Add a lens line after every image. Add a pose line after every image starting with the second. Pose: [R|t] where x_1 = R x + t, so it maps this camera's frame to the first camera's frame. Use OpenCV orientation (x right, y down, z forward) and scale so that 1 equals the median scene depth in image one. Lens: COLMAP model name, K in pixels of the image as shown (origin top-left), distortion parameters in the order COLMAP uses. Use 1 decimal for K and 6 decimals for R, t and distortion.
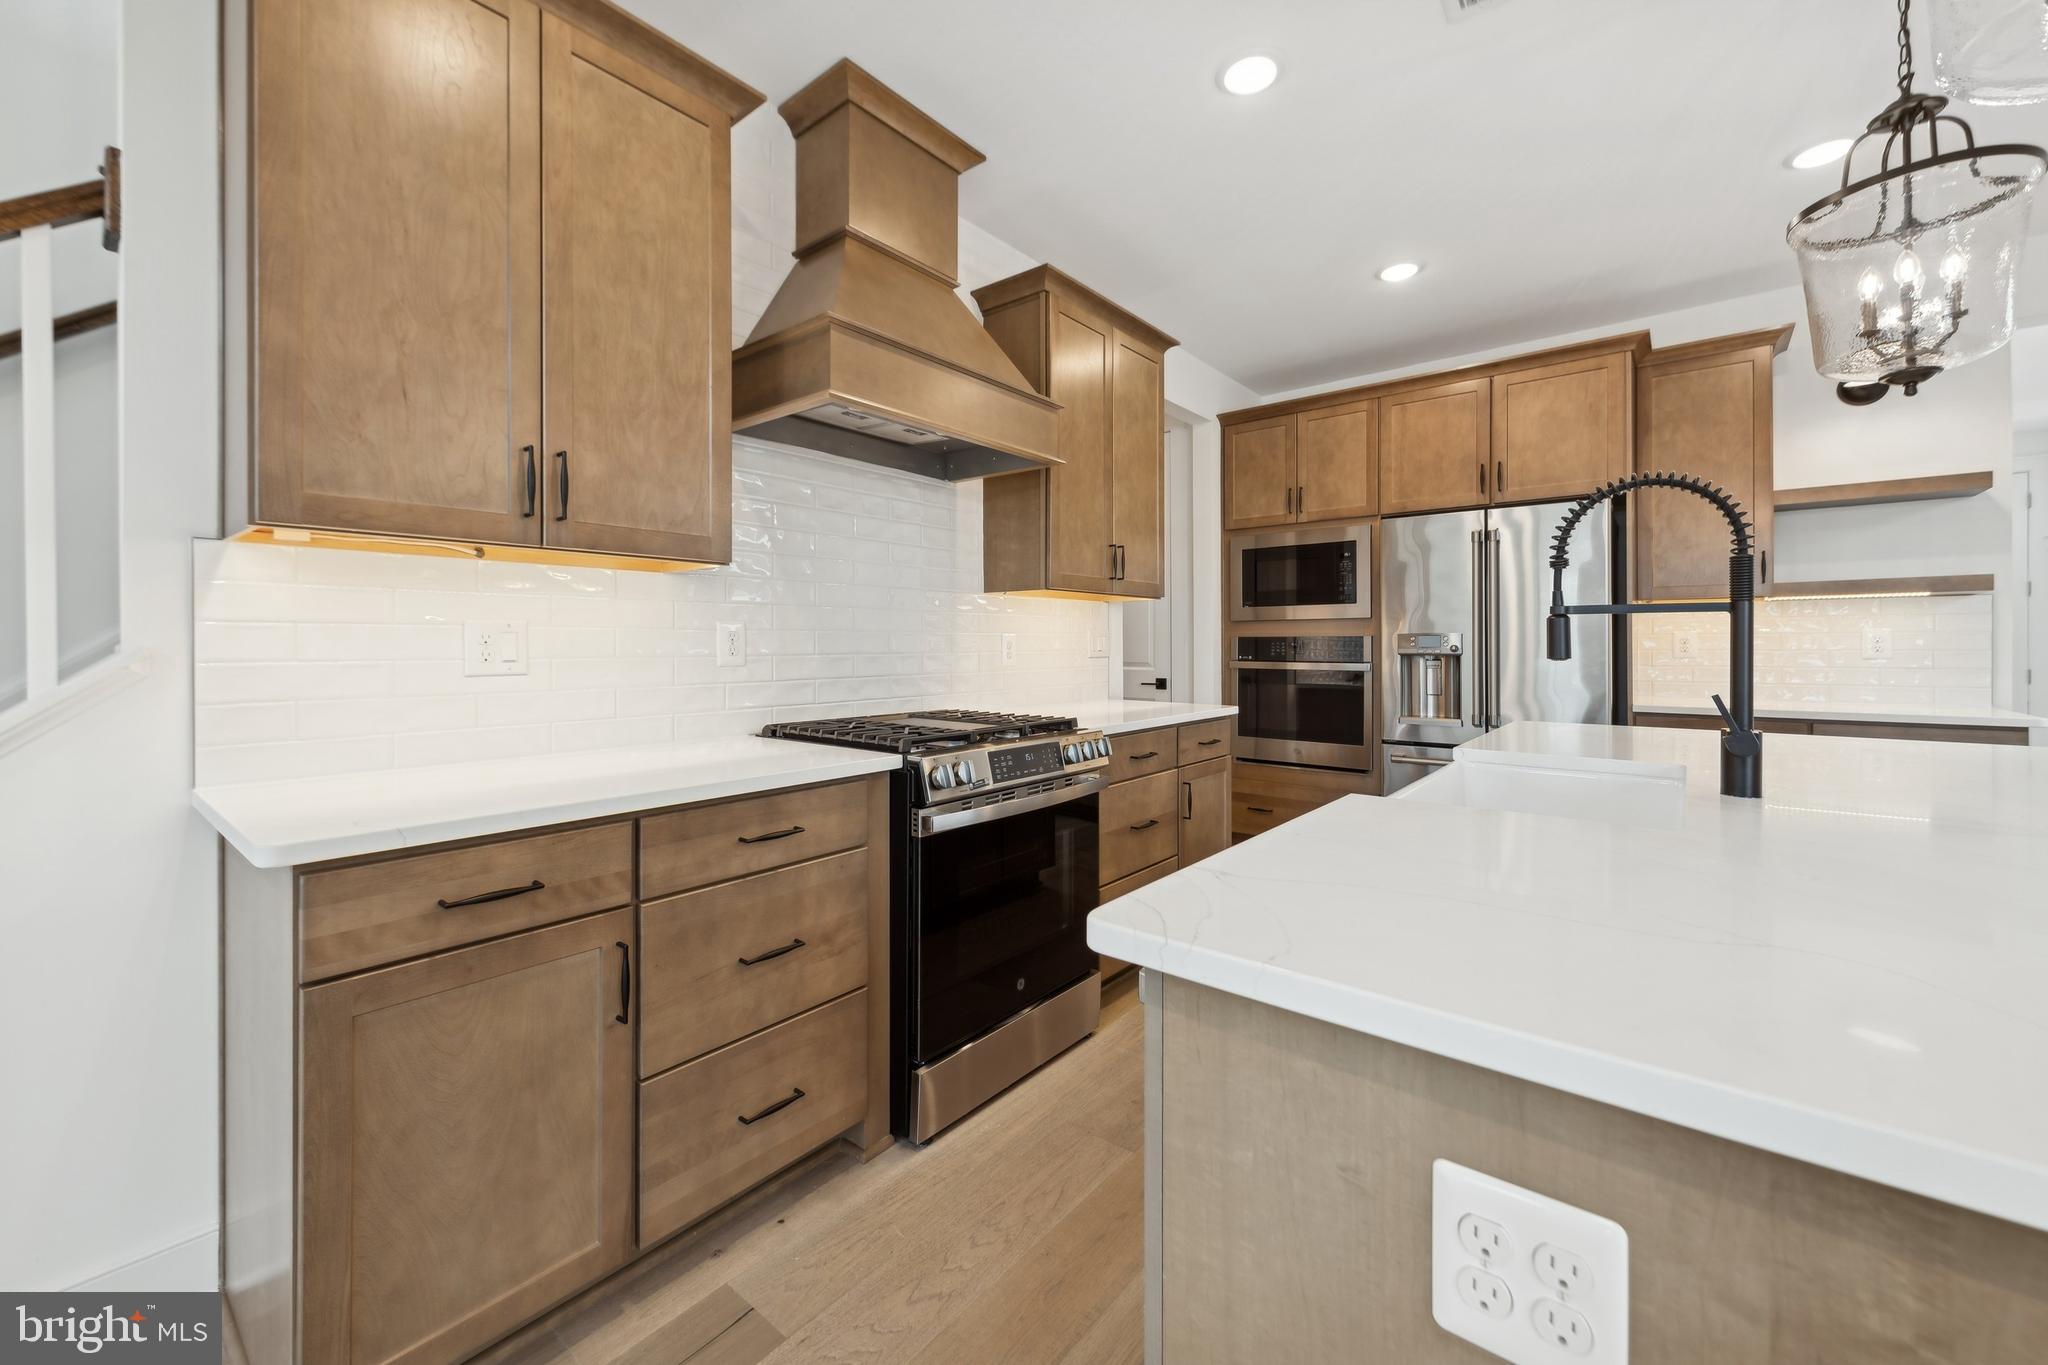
lens RADIAL K [[807.2, 0, 1006.8], [0, 807.2, 649.6], [0, 0, 1]] dist [0.011812, -0.003893]
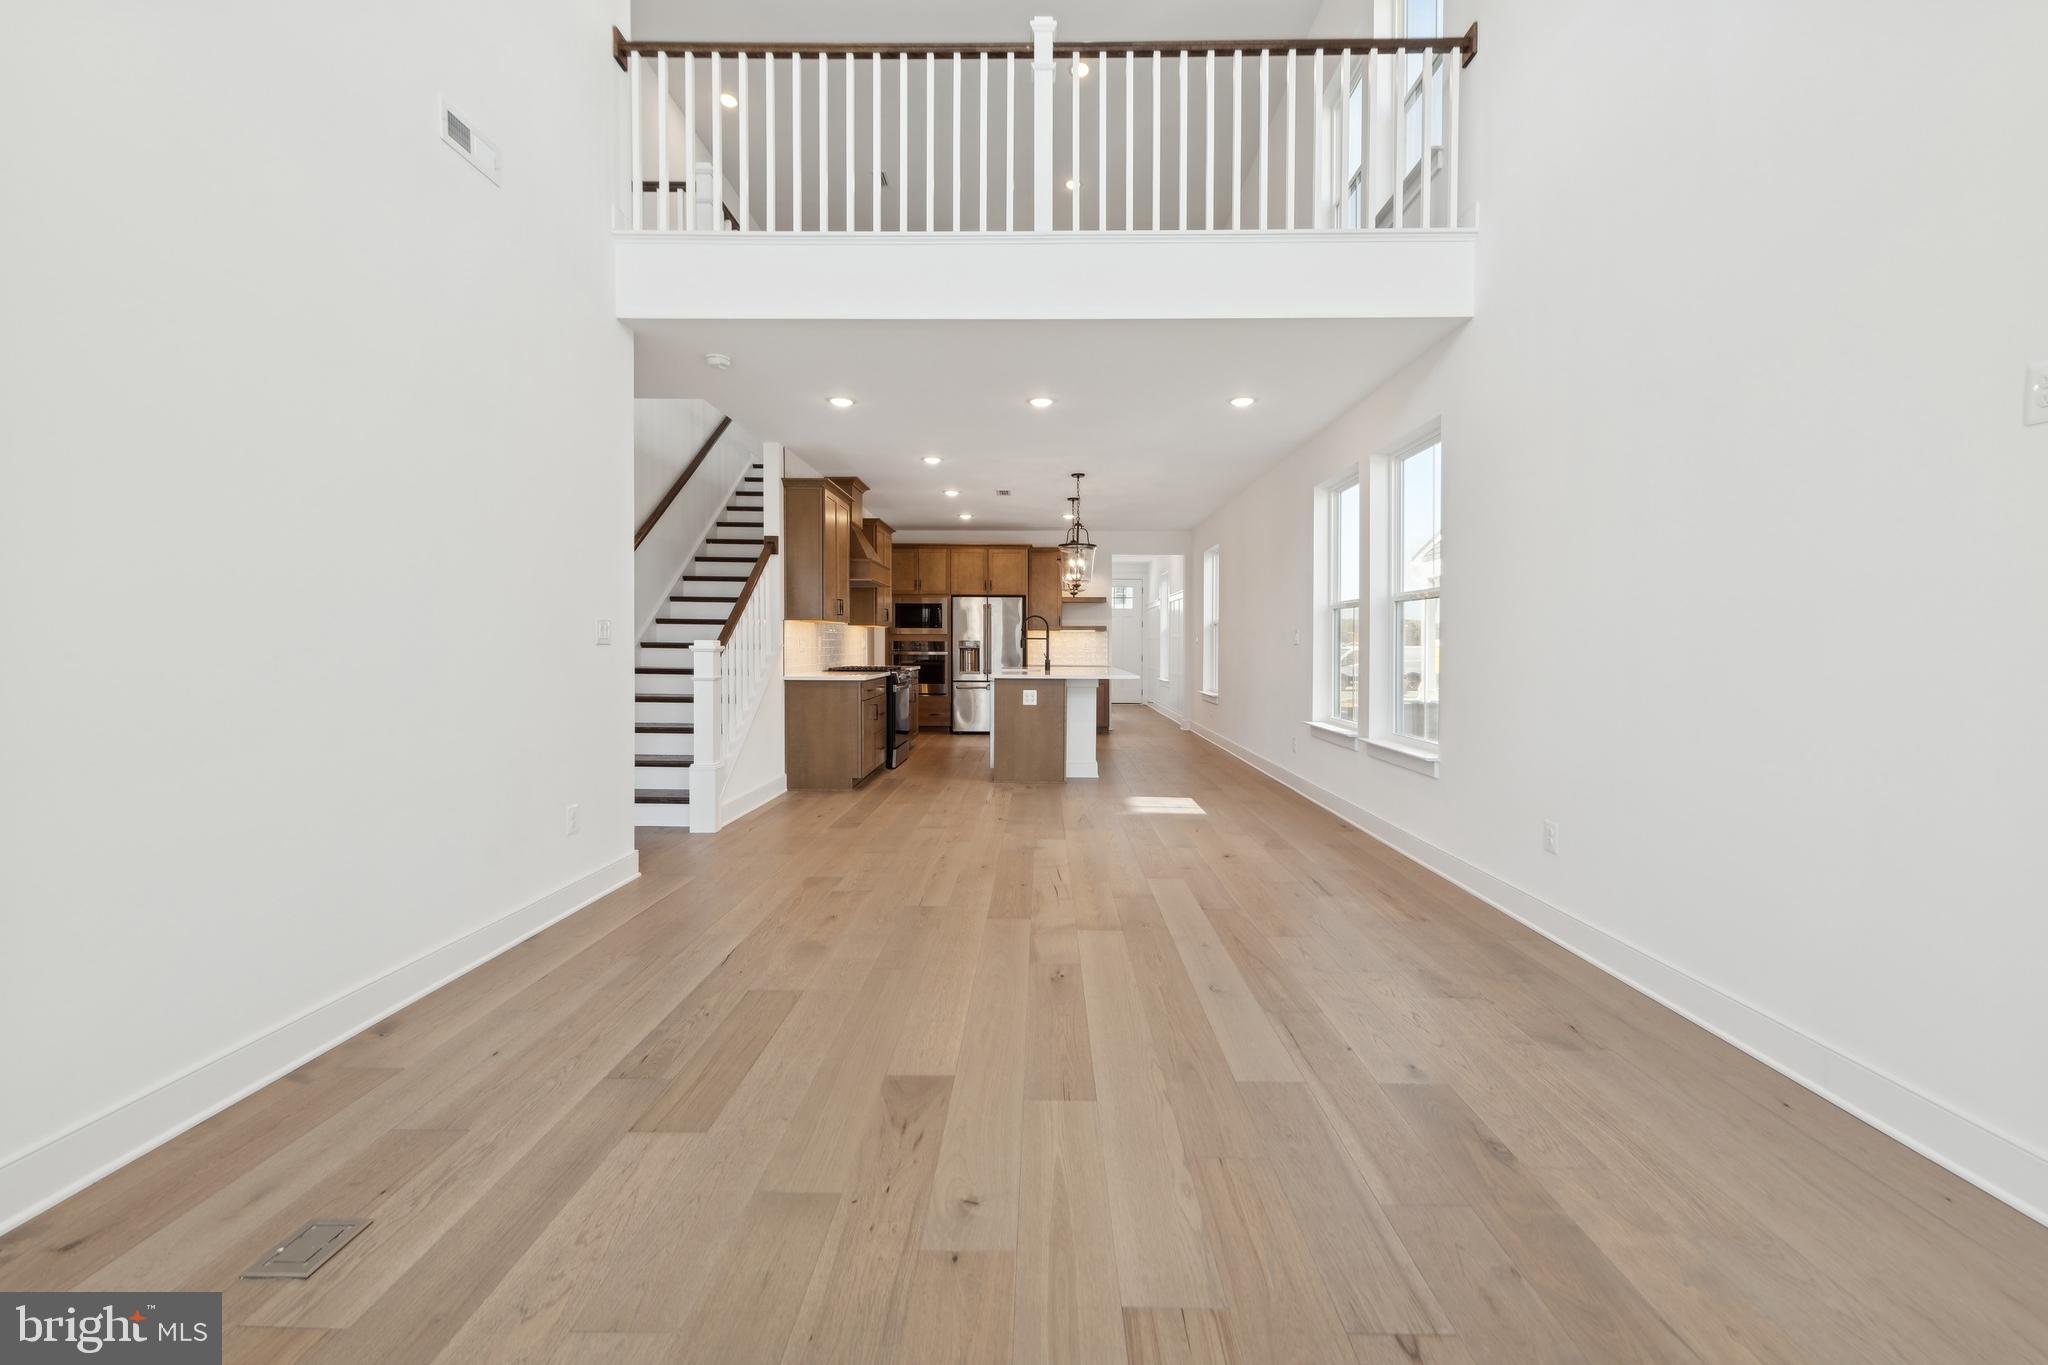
lens RADIAL K [[811.6, 0, 1029.7], [0, 811.6, 660.7], [0, 0, 1]] dist [0.005798, -0.000646]
pose [[0.776740, -0.007478, 0.629776, -1.040547], [-0.001832, 0.999898, 0.014132, 0.008323], [-0.629818, -0.012131, 0.776648, -1.249479]]
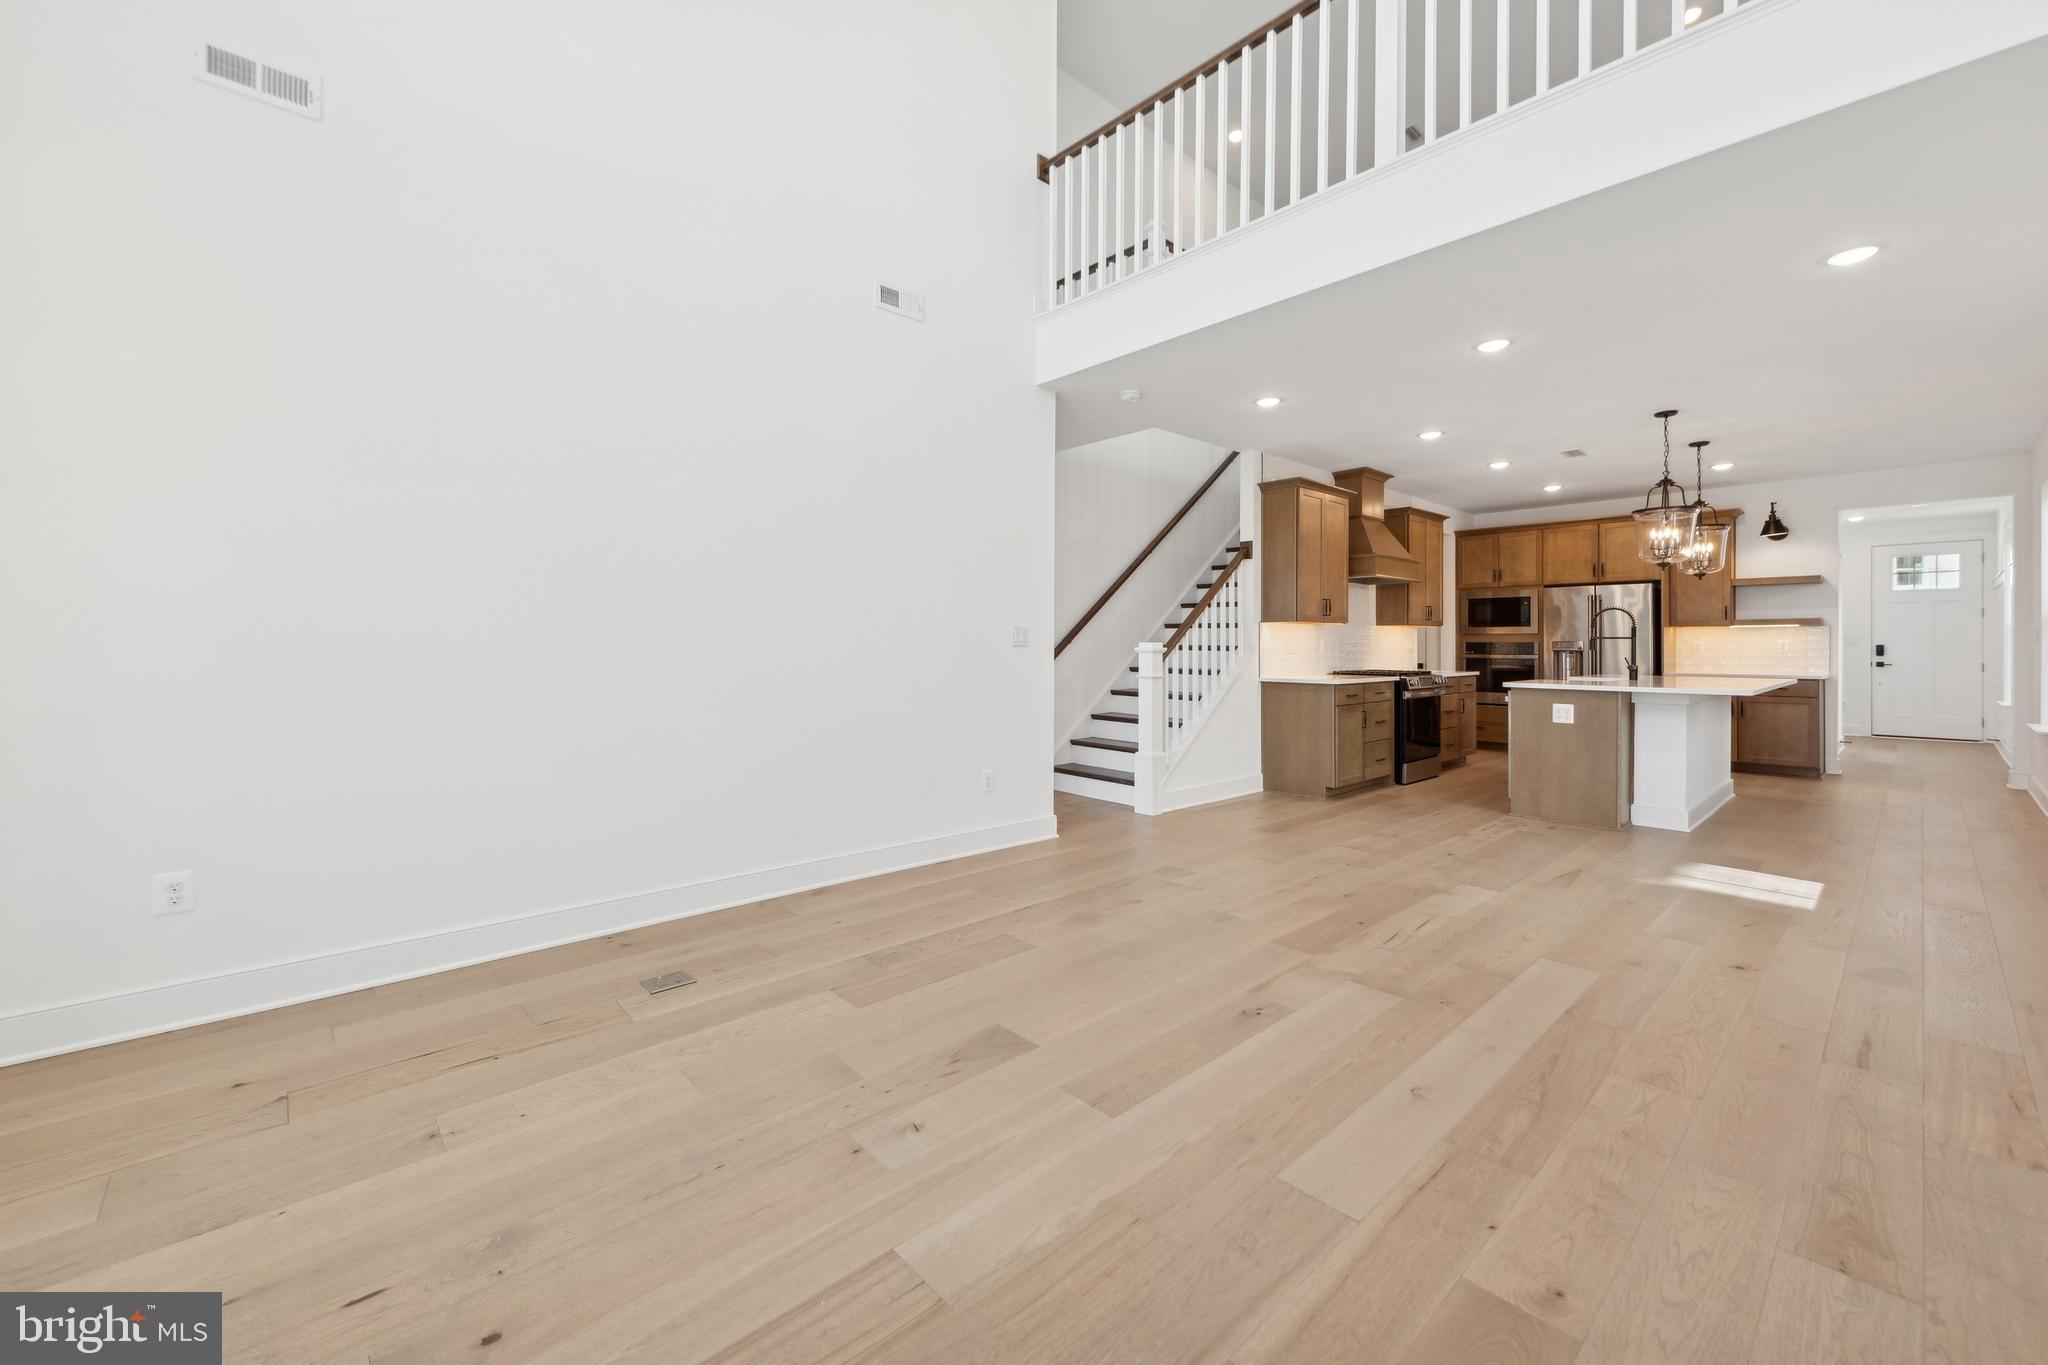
lens RADIAL K [[807.2, 0, 1006.8], [0, 807.2, 649.6], [0, 0, 1]] dist [0.011812, -0.003893]
pose [[0.989330, 0.004034, -0.145633, -0.656636], [-0.004103, 0.999992, -0.000173, 0.009055], [0.145631, 0.000769, 0.989339, -1.385504]]
